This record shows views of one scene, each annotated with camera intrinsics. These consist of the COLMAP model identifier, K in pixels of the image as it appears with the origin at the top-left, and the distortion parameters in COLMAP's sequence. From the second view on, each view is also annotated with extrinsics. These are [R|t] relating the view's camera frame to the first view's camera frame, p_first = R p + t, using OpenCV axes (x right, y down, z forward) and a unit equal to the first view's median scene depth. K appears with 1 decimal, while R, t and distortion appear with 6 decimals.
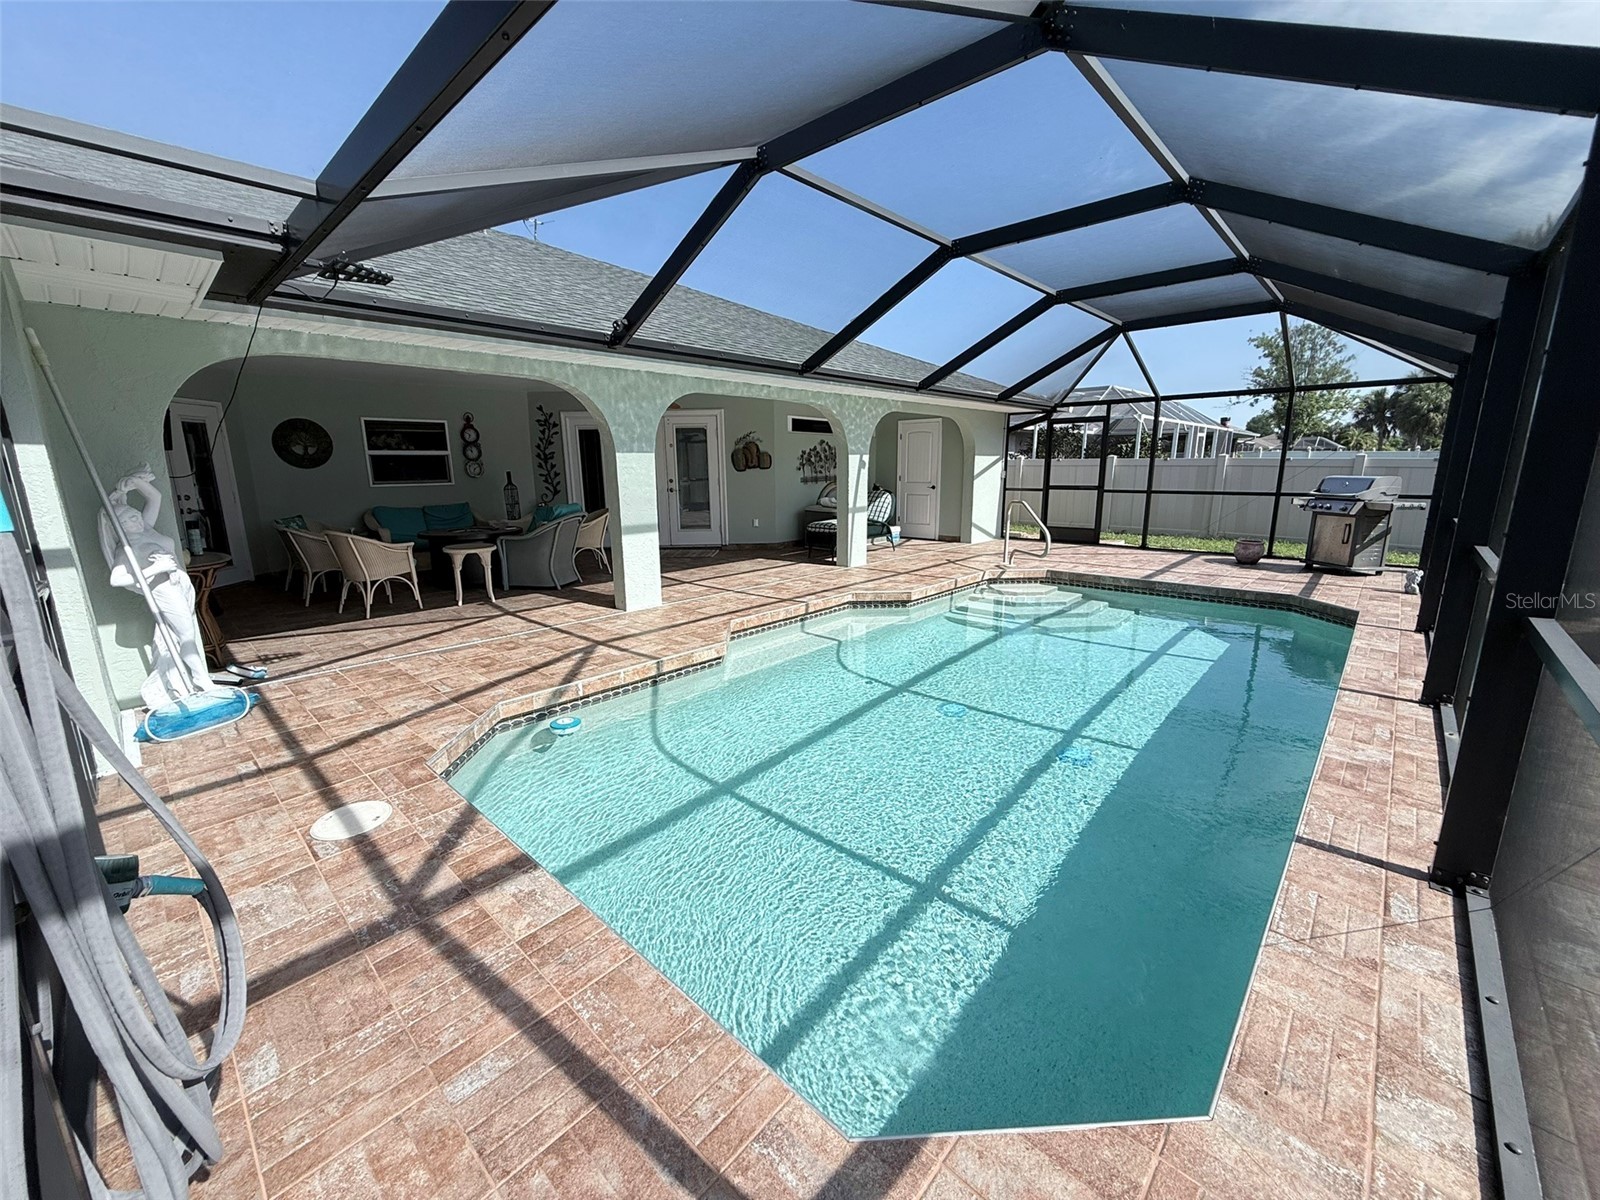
lens RADIAL K [[638.8, 0, 801.3], [0, 638.8, 597.7], [0, 0, 1]] dist [-0.000414, 0.000190]
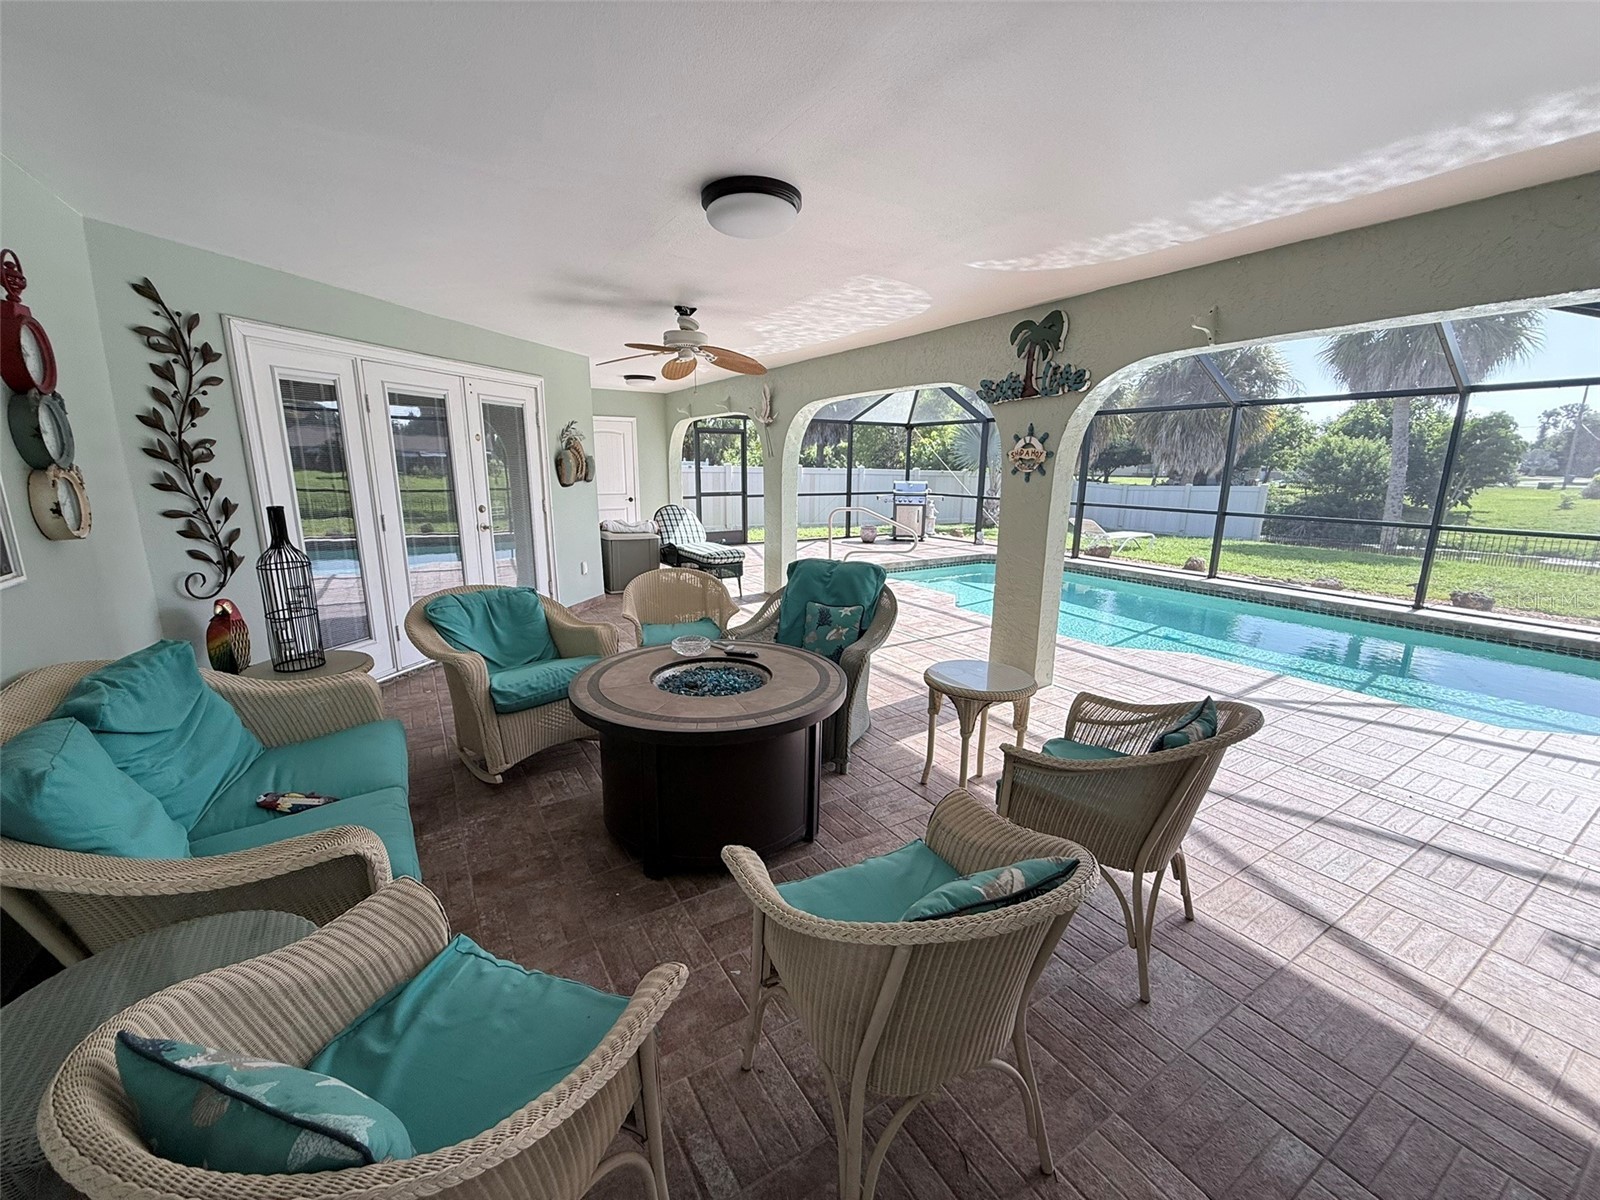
lens RADIAL K [[638.8, 0, 796.1], [0, 638.8, 600.3], [0, 0, 1]] dist [-0.000414, 0.000190]
pose [[0.278431, -0.193834, 0.940694, -0.627722], [0.190877, 0.971055, 0.143593, -0.141919], [-0.941298, 0.139576, 0.307370, 0.645142]]
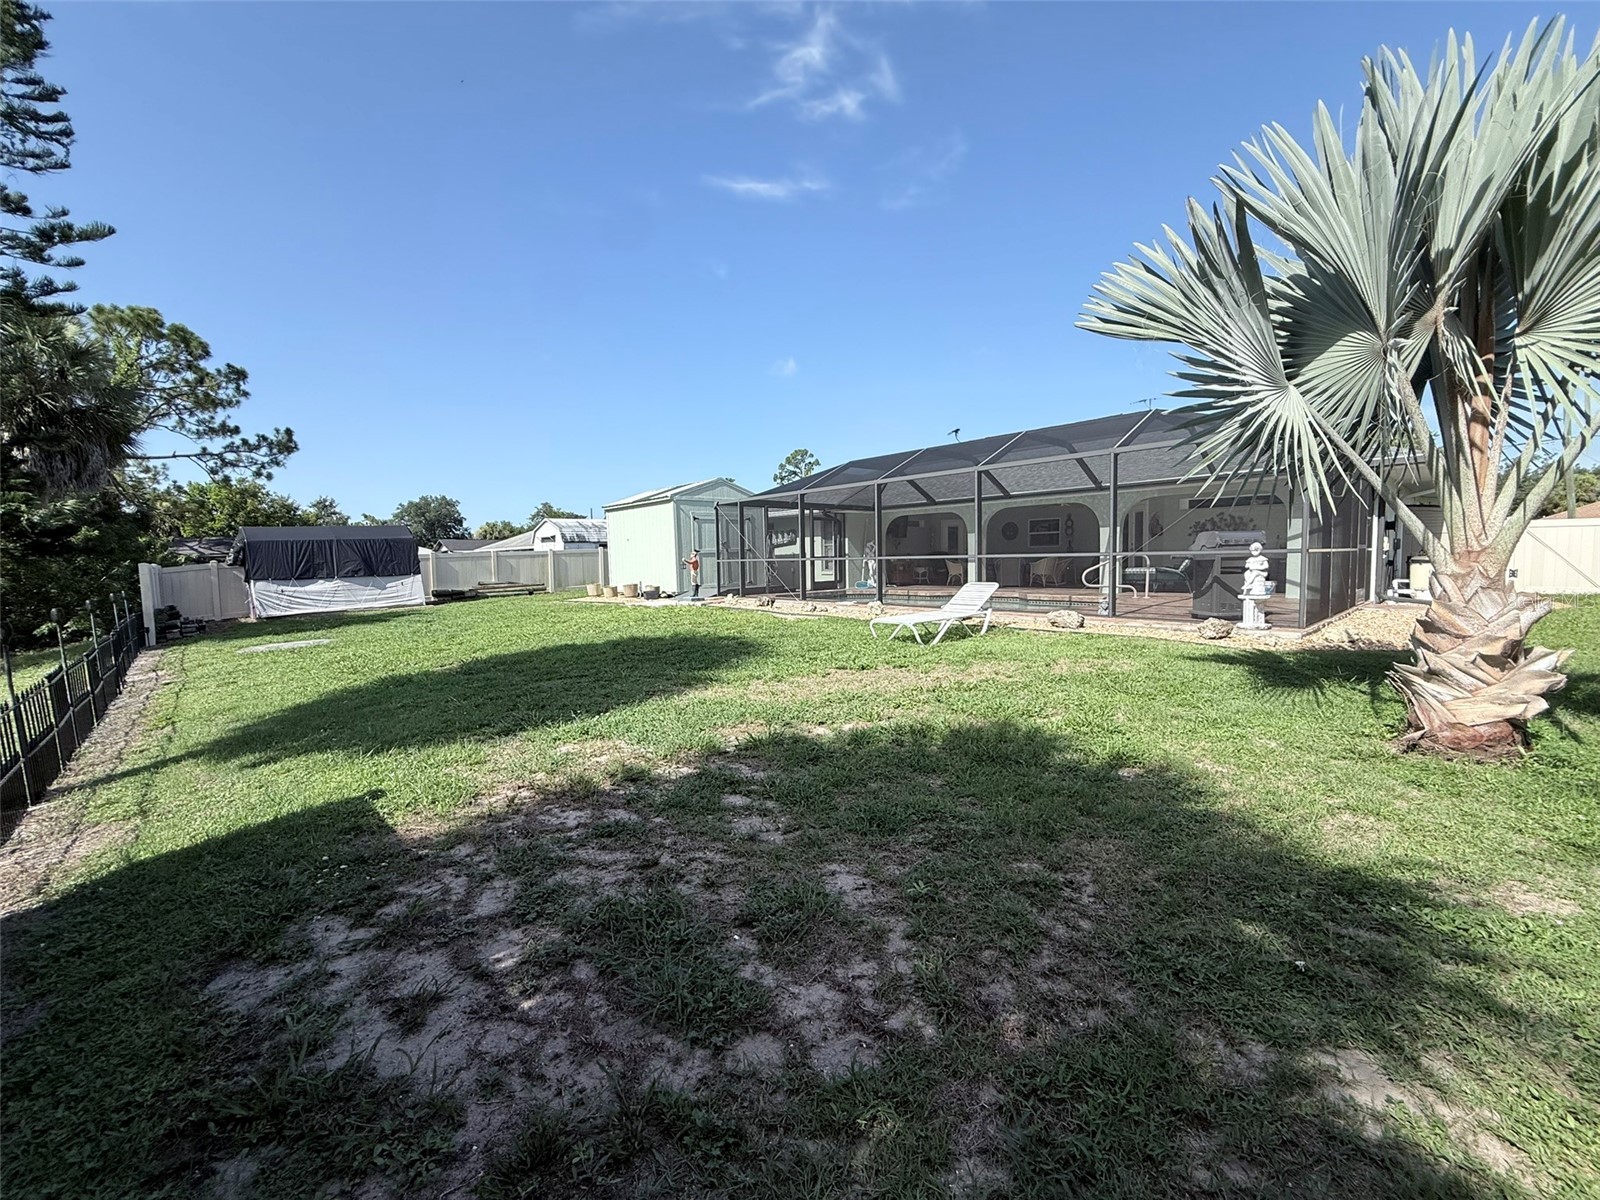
lens RADIAL K [[638.8, 0, 802.4], [0, 638.8, 597.0], [0, 0, 1]] dist [-0.000414, 0.000190]
pose [[-0.090602, 0.072735, -0.993228, 1.809433], [-0.182625, 0.979203, 0.088367, -0.044643], [0.978999, 0.189394, -0.075434, 0.366693]]
